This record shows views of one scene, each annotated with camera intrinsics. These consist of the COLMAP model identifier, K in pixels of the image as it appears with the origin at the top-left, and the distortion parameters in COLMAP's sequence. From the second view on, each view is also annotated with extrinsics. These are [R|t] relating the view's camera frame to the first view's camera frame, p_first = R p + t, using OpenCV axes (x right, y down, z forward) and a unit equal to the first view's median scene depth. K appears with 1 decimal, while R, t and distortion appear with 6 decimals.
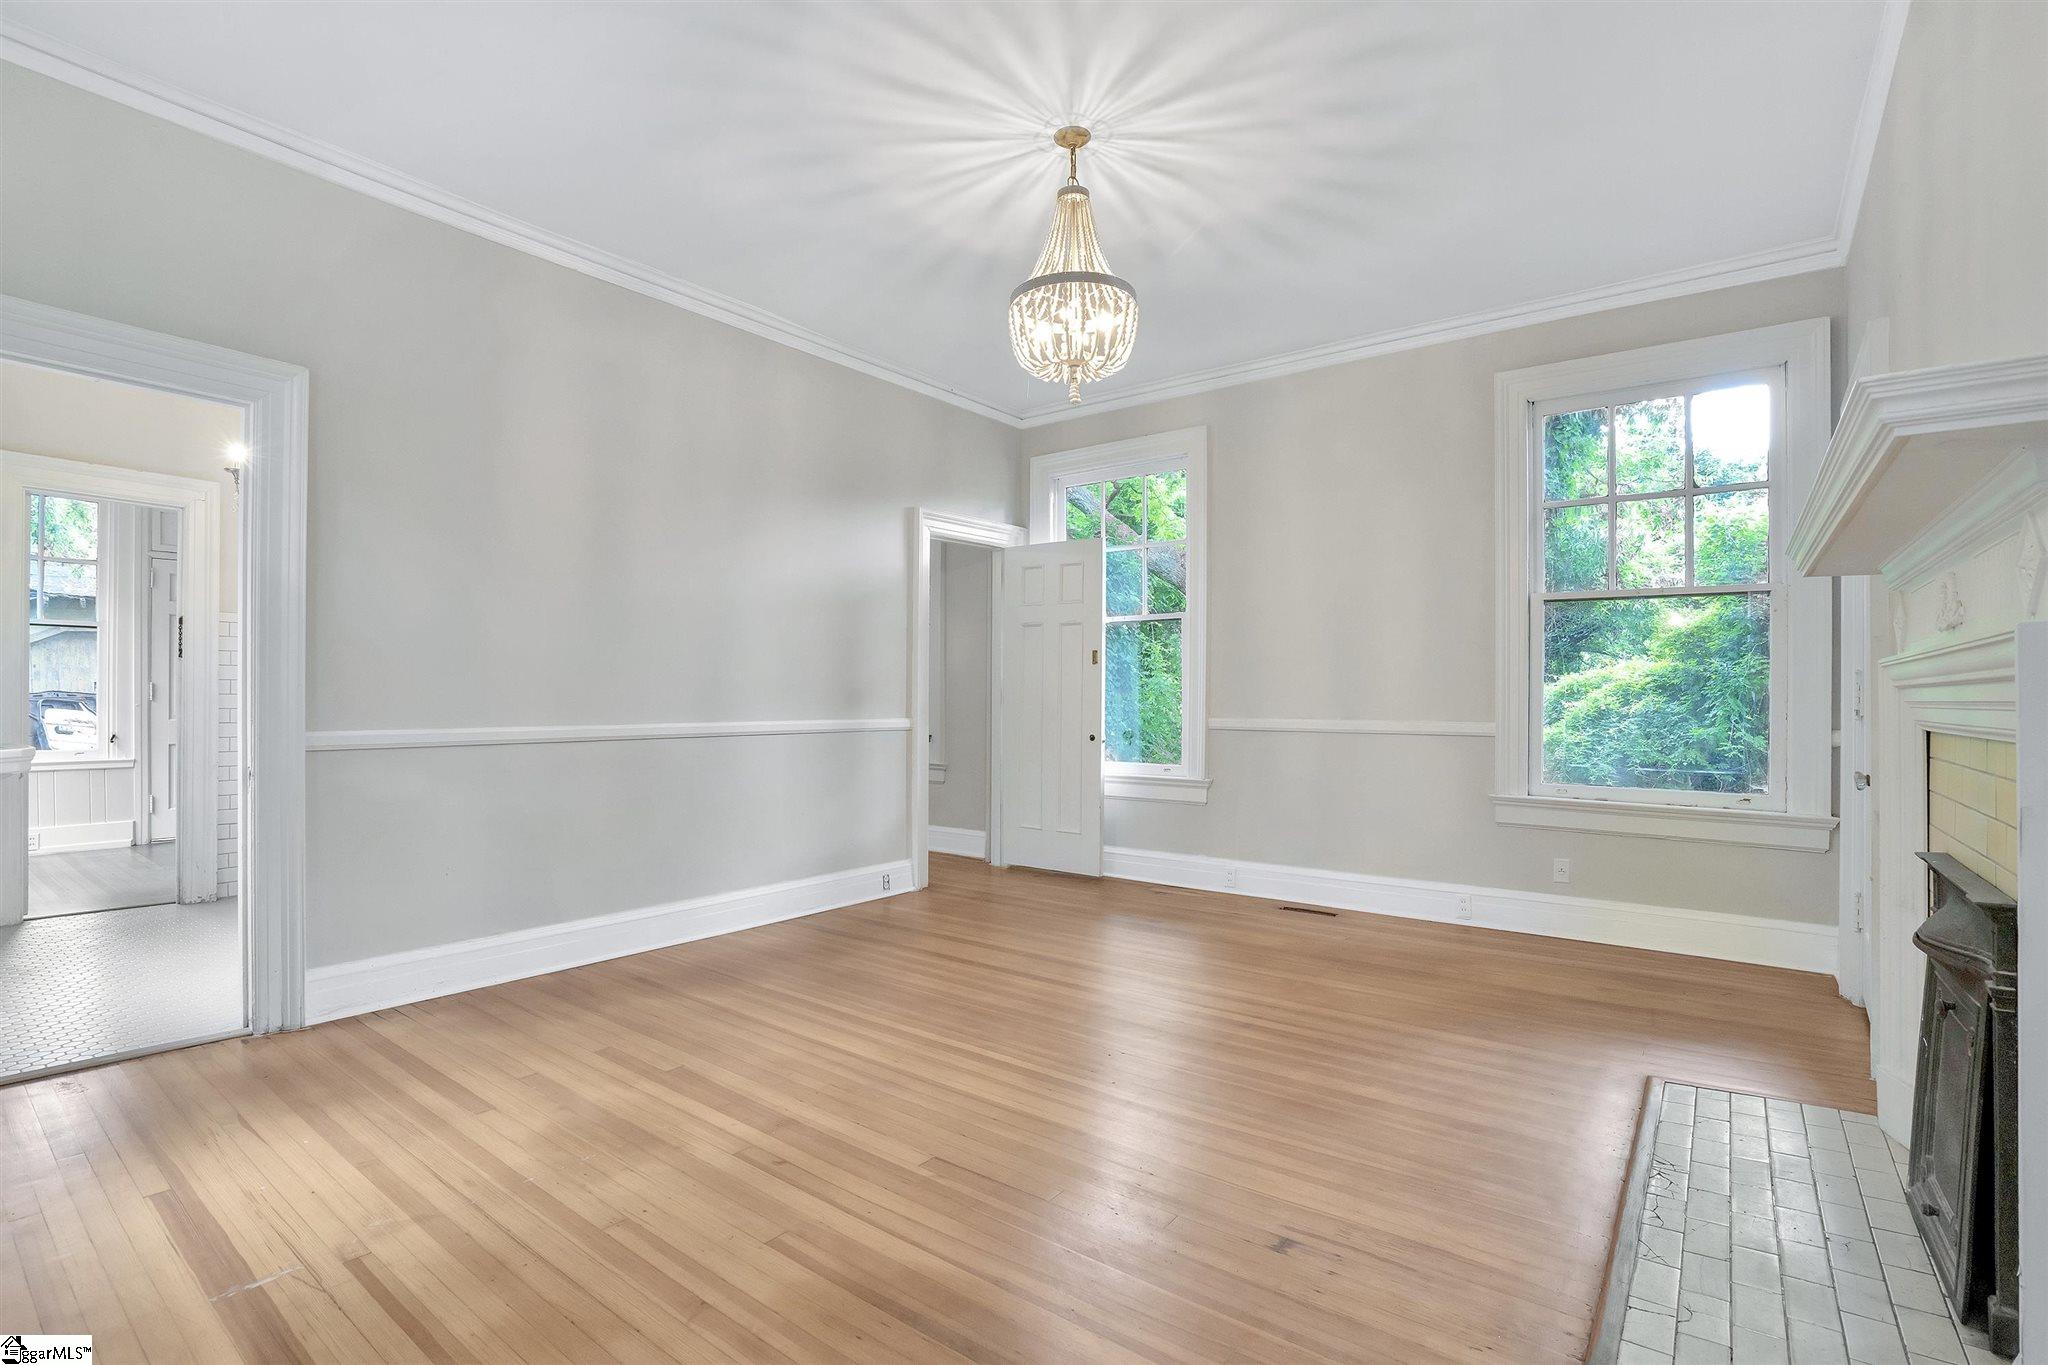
lens RADIAL K [[962.9, 0, 1012.1], [0, 962.9, 691.2], [0, 0, 1]] dist [-0.048658, 0.023382]
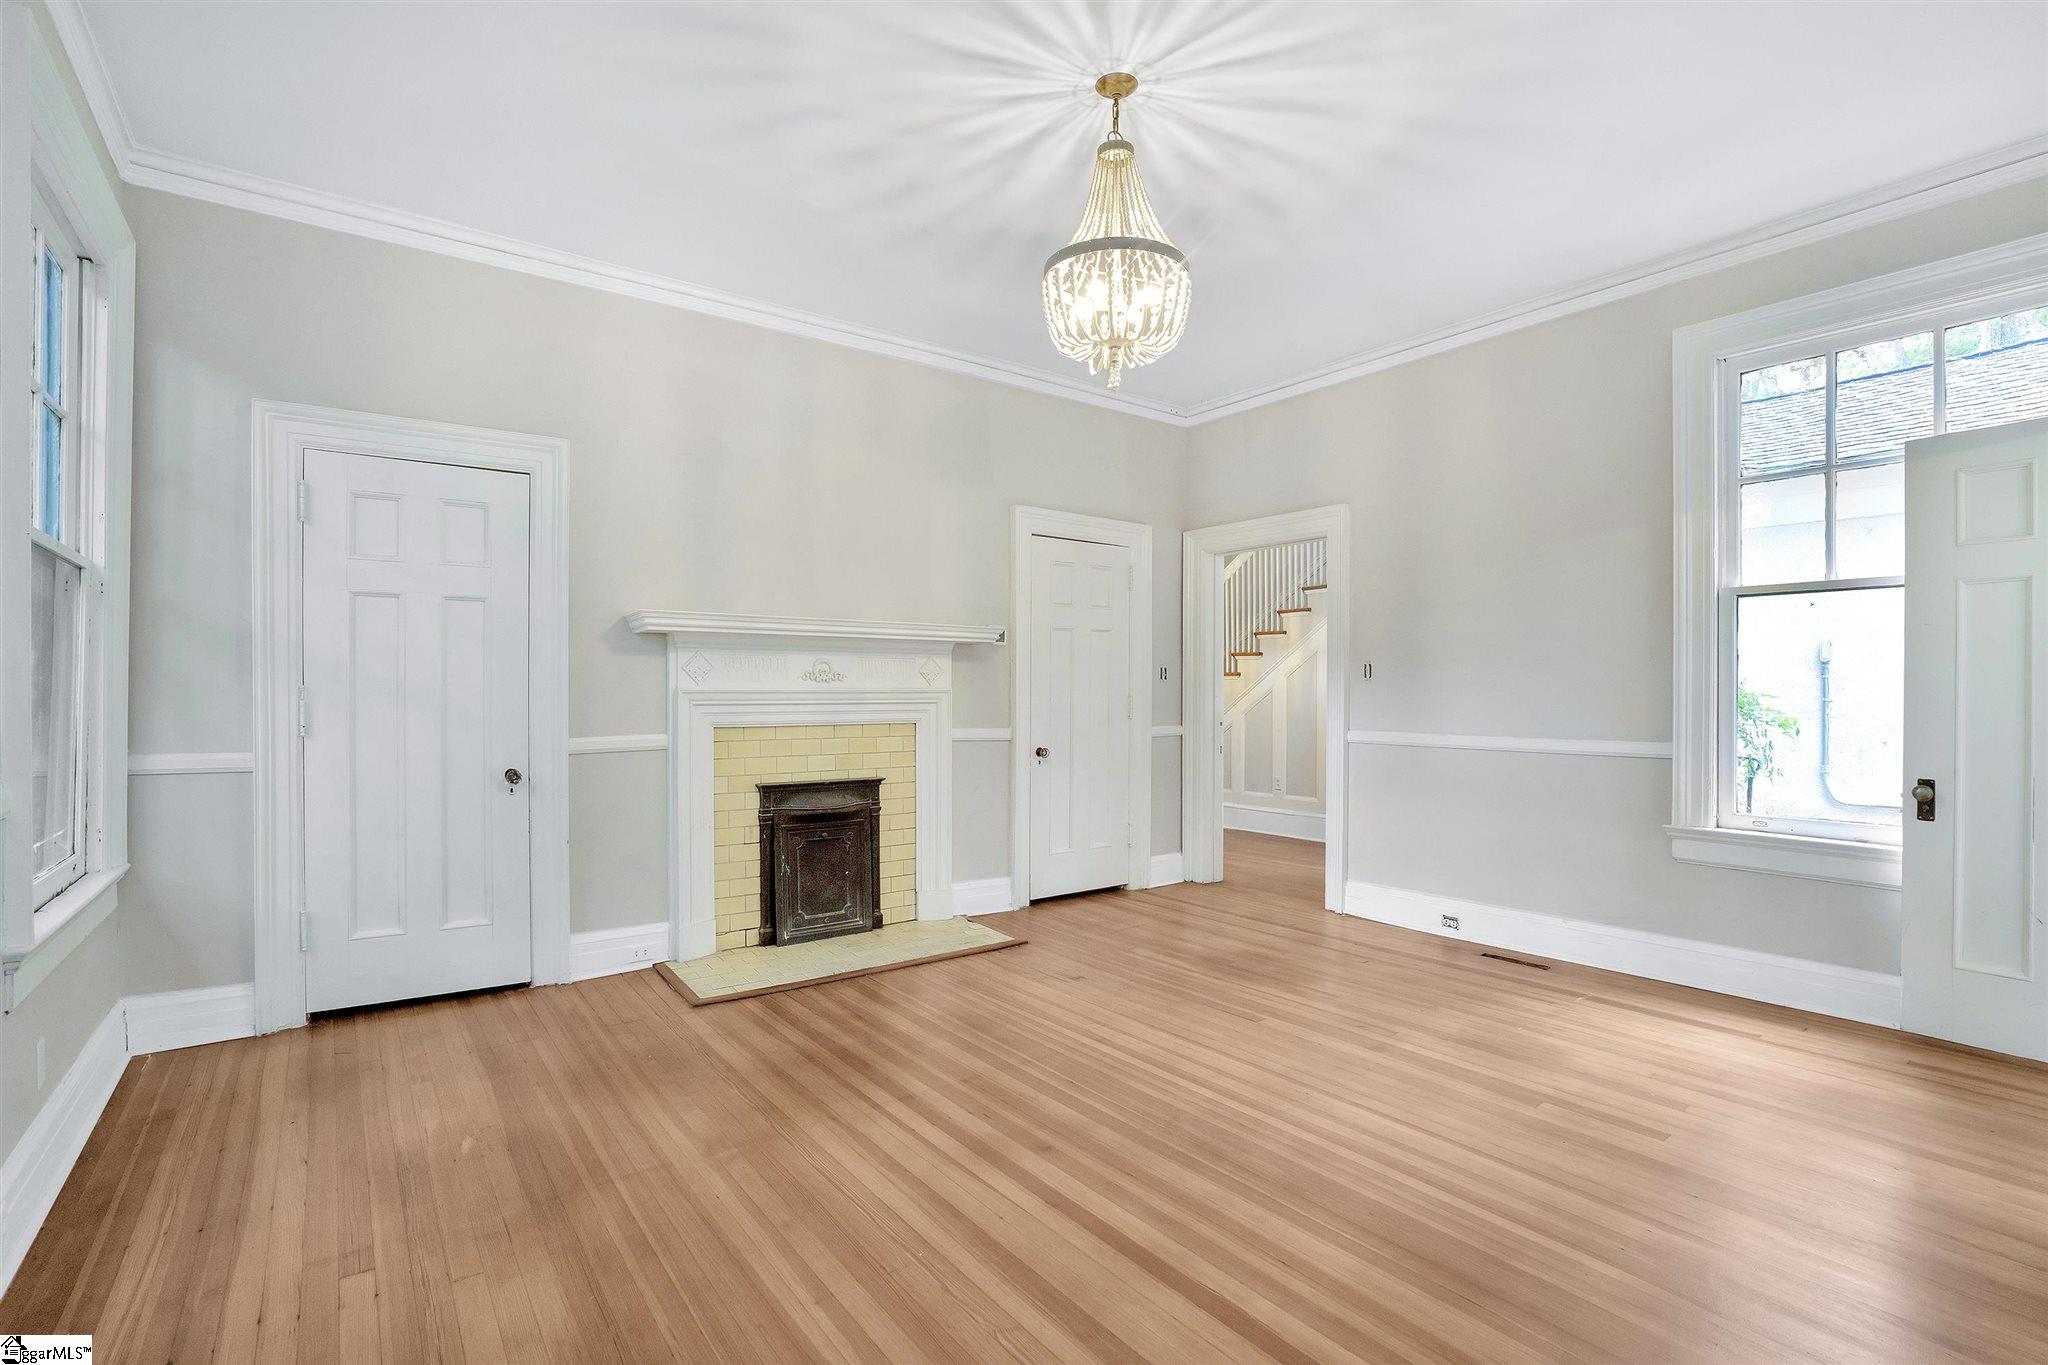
lens RADIAL K [[962.9, 0, 1012.1], [0, 962.9, 691.2], [0, 0, 1]] dist [-0.048658, 0.023382]
pose [[-0.964196, -0.005671, 0.265132, -0.081925], [-0.007437, 0.999956, -0.005659, -0.016022], [-0.265088, -0.007428, -0.964196, 1.941315]]
